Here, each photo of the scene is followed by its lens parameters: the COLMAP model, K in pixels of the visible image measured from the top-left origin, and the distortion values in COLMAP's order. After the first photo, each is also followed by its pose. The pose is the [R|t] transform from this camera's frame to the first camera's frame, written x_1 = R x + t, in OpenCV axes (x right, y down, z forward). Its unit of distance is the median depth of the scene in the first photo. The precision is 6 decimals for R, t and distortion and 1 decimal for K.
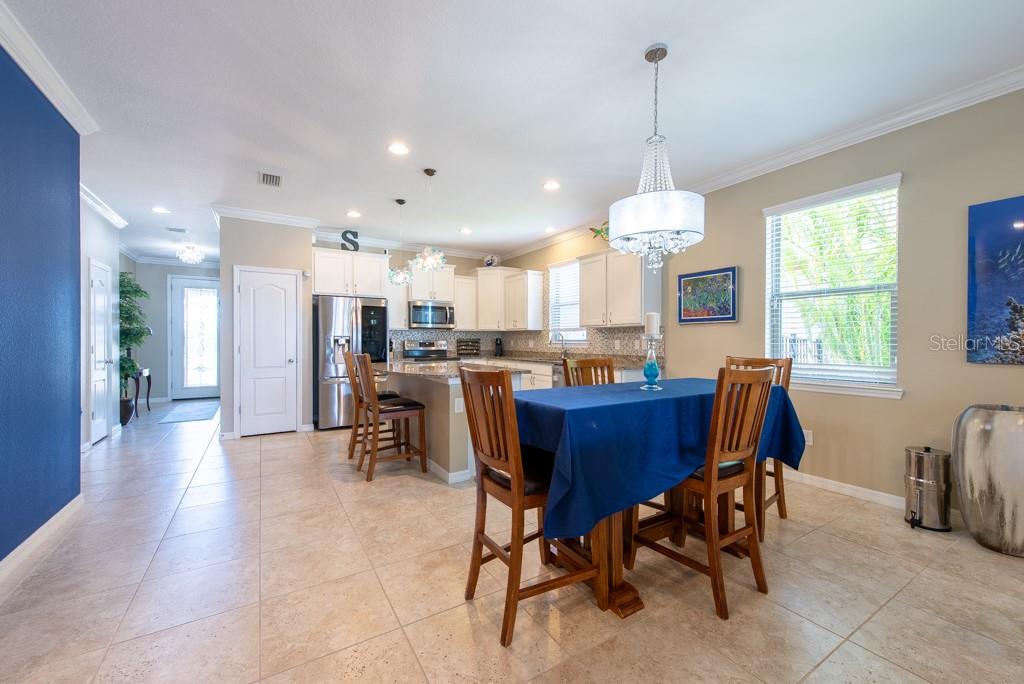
lens RADIAL K [[402.7, 0, 510.0], [0, 402.7, 344.1], [0, 0, 1]] dist [0.015421, -0.003838]
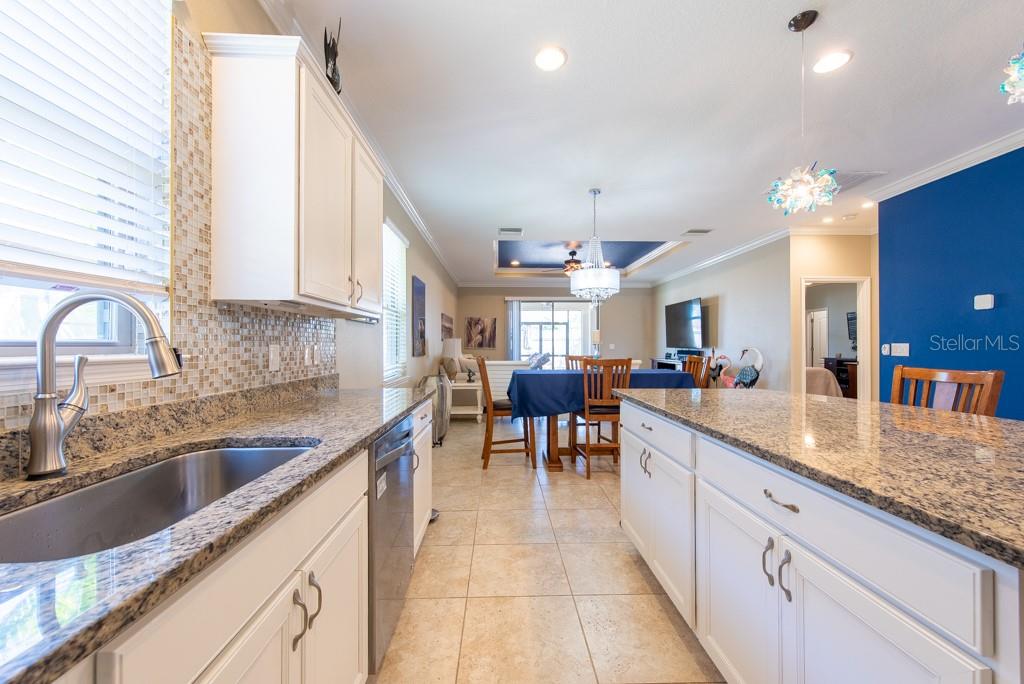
lens RADIAL K [[402.7, 0, 517.2], [0, 402.7, 345.9], [0, 0, 1]] dist [0.015421, -0.003838]
pose [[-0.873495, -0.000076, 0.486833, -0.087392], [0.004941, 0.999947, 0.009022, -0.009750], [-0.486808, 0.010286, -0.873448, 1.072217]]
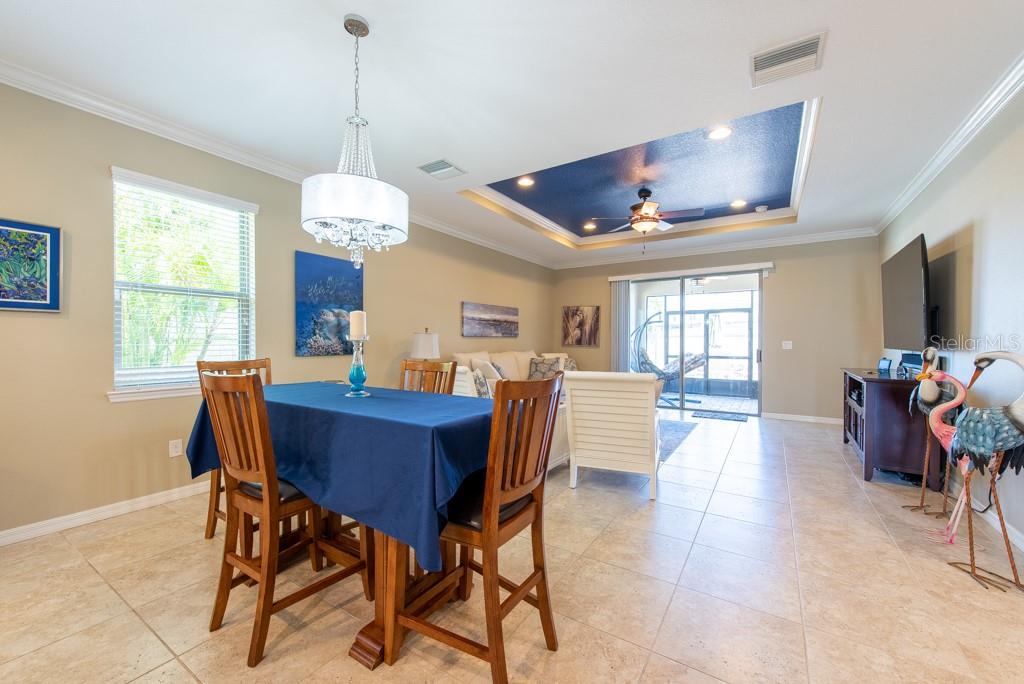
lens RADIAL K [[402.7, 0, 513.8], [0, 402.7, 343.3], [0, 0, 1]] dist [0.015421, -0.003838]
pose [[-0.437209, -0.006112, 0.899339, -0.235834], [0.003892, 0.999955, 0.008687, -0.005274], [-0.899352, 0.007298, -0.437165, 0.415408]]
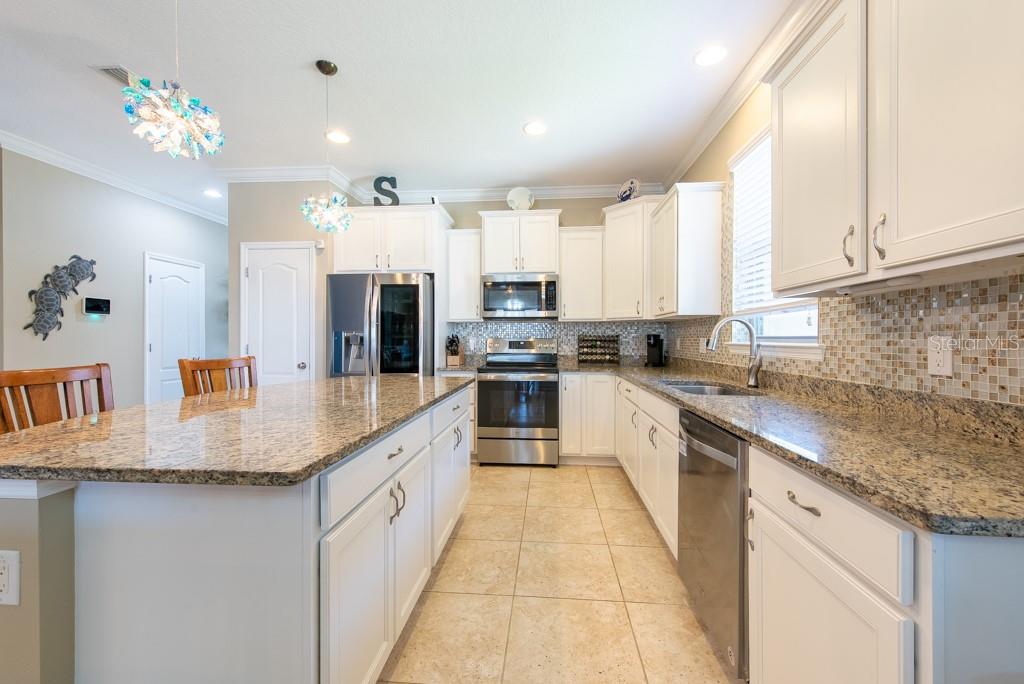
lens RADIAL K [[402.7, 0, 518.4], [0, 402.7, 339.3], [0, 0, 1]] dist [0.015421, -0.003838]
pose [[0.810171, 0.000897, -0.586194, 0.180927], [-0.004851, 0.999975, -0.005175, -0.005090], [0.586174, 0.007037, 0.810154, 0.575349]]
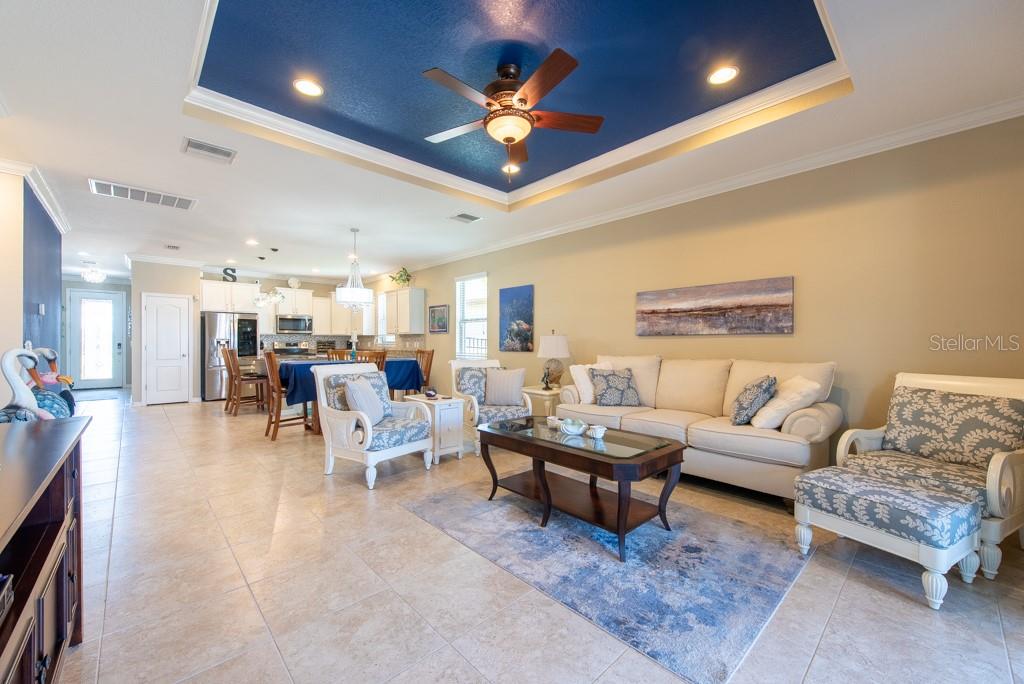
lens RADIAL K [[402.7, 0, 511.8], [0, 402.7, 343.3], [0, 0, 1]] dist [0.015421, -0.003838]
pose [[0.979943, -0.000208, 0.199277, 0.316972], [0.001150, 0.999989, -0.004609, 0.004004], [-0.199273, 0.004746, 0.979932, -0.652805]]
